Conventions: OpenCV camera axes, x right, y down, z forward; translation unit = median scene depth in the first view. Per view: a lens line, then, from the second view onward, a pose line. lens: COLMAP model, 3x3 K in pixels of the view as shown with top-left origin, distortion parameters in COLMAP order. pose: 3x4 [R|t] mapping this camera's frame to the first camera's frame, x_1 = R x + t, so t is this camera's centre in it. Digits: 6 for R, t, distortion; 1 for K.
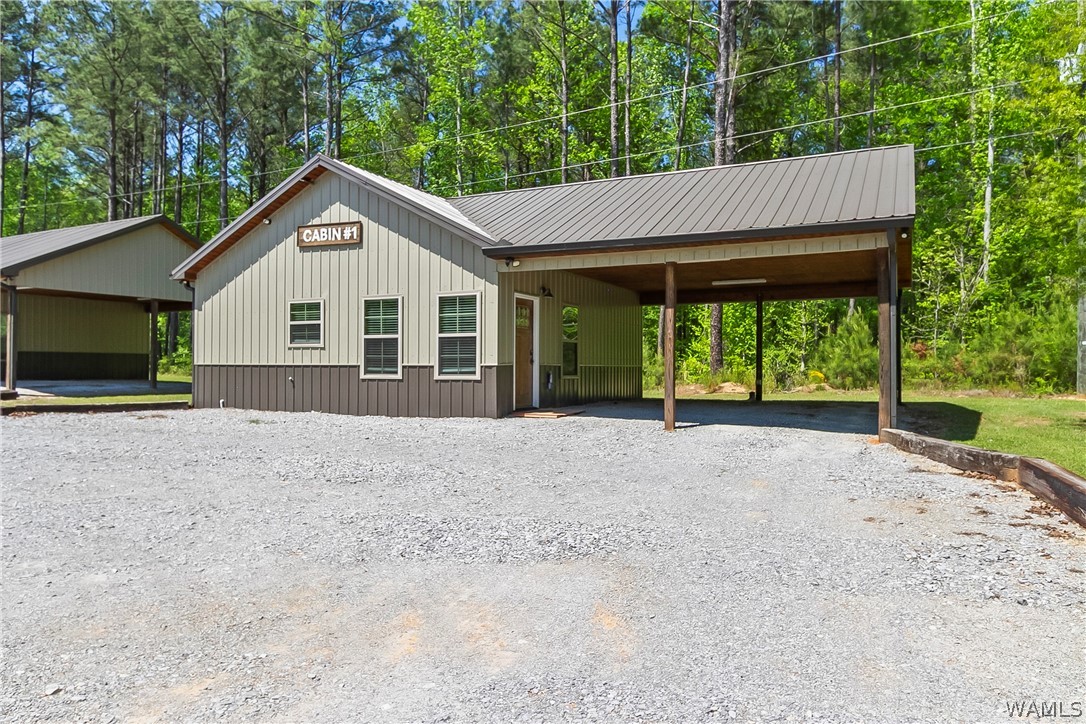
lens RADIAL K [[812.5, 0, 543.0], [0, 812.5, 362.0], [0, 0, 1]] dist [0.002611, 0.001810]
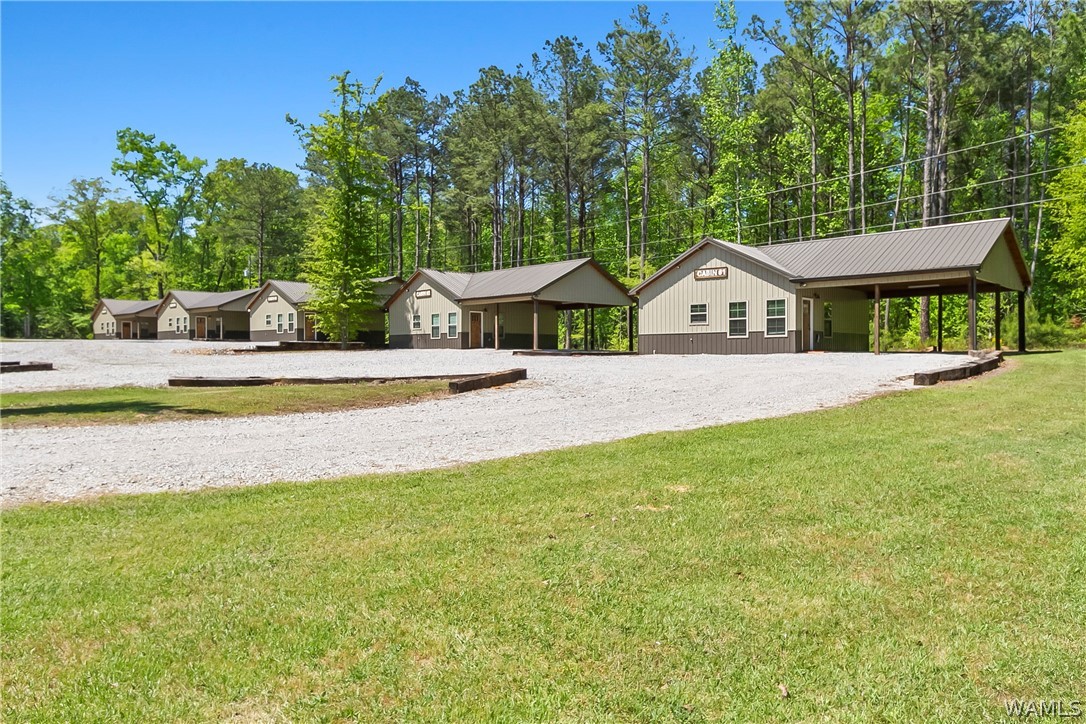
lens RADIAL K [[733.5, 0, 543.0], [0, 733.5, 362.0], [0, 0, 1]] dist [0.000840, 0.000101]
pose [[0.951693, -0.004476, -0.307019, -0.090553], [0.009984, 0.999816, 0.016373, 0.047946], [0.306890, -0.018647, 0.951562, -1.061686]]
